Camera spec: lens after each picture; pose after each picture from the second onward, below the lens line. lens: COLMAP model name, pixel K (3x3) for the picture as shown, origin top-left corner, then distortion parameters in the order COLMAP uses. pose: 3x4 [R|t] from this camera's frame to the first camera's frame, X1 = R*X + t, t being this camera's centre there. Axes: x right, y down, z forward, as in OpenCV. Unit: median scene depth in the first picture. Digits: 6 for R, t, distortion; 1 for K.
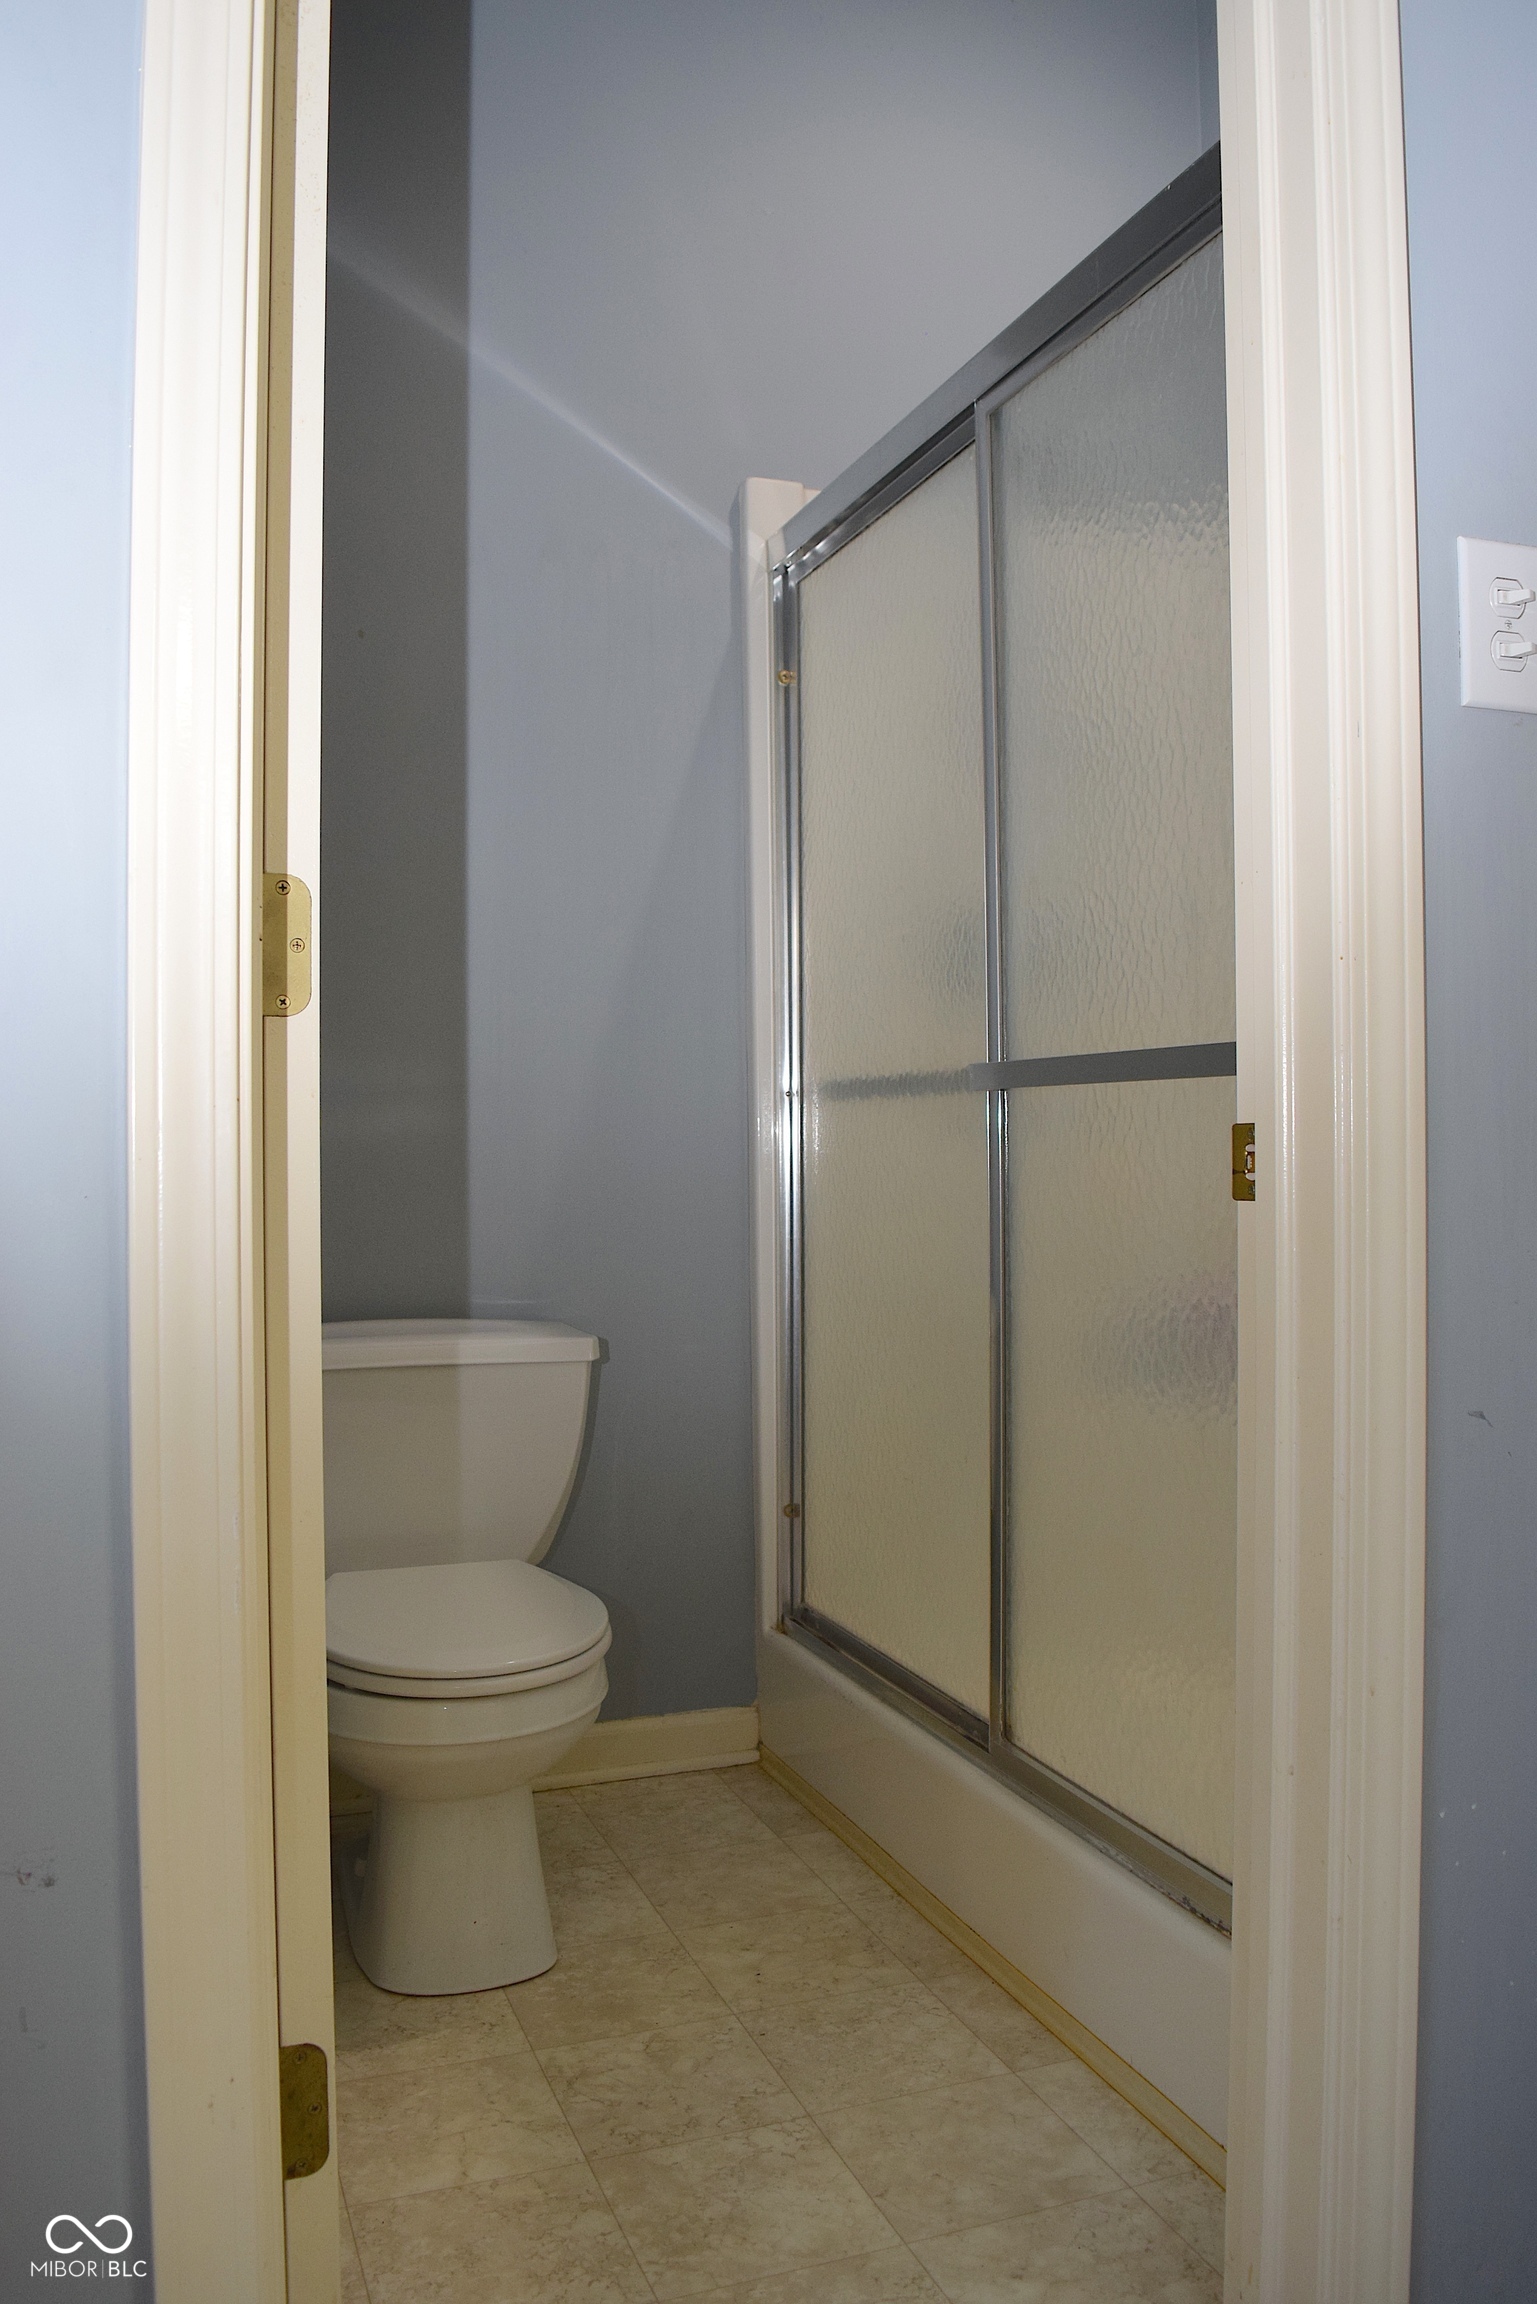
lens RADIAL K [[1817.4, 0, 757.7], [0, 1817.4, 1151.5], [0, 0, 1]] dist [-0.096559, 0.021619]
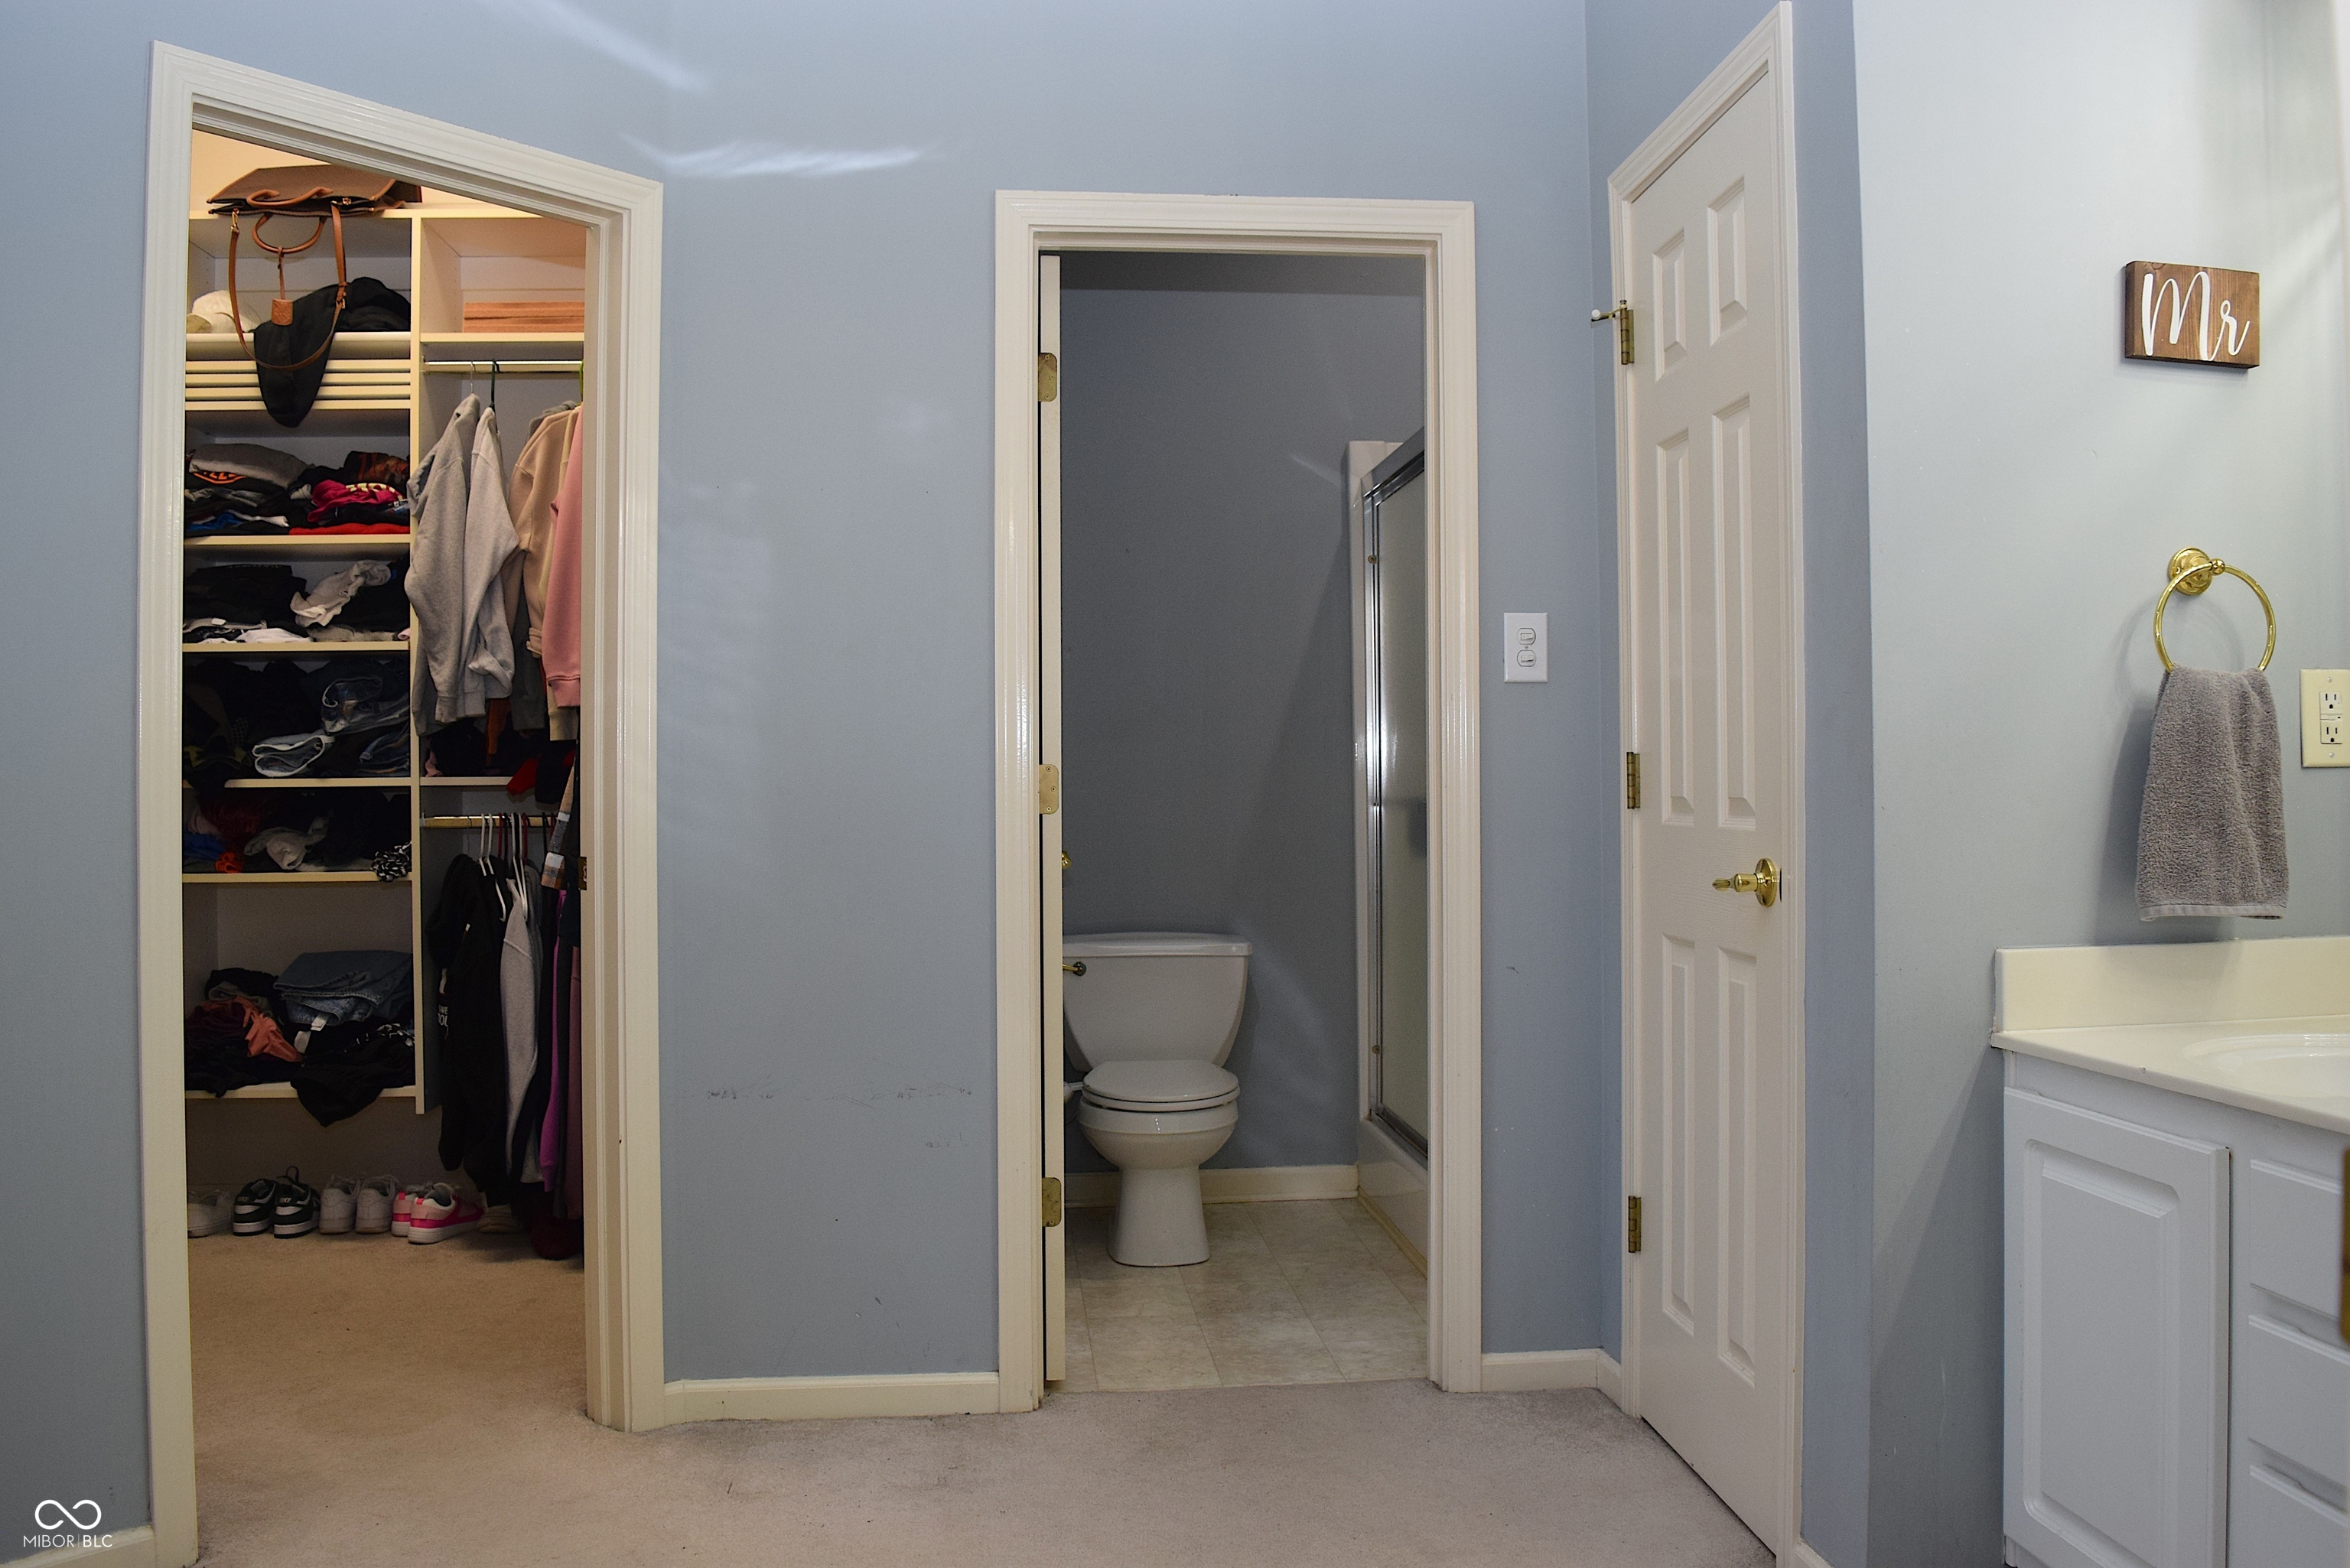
lens RADIAL K [[1853.6, 0, 1183.8], [0, 1853.6, 784.0], [0, 0, 1]] dist [-0.096559, 0.021619]
pose [[0.968549, -0.004698, -0.248779, 0.386498], [0.003564, 0.999981, -0.005011, -0.062614], [0.248798, 0.003967, 0.968547, -1.024714]]
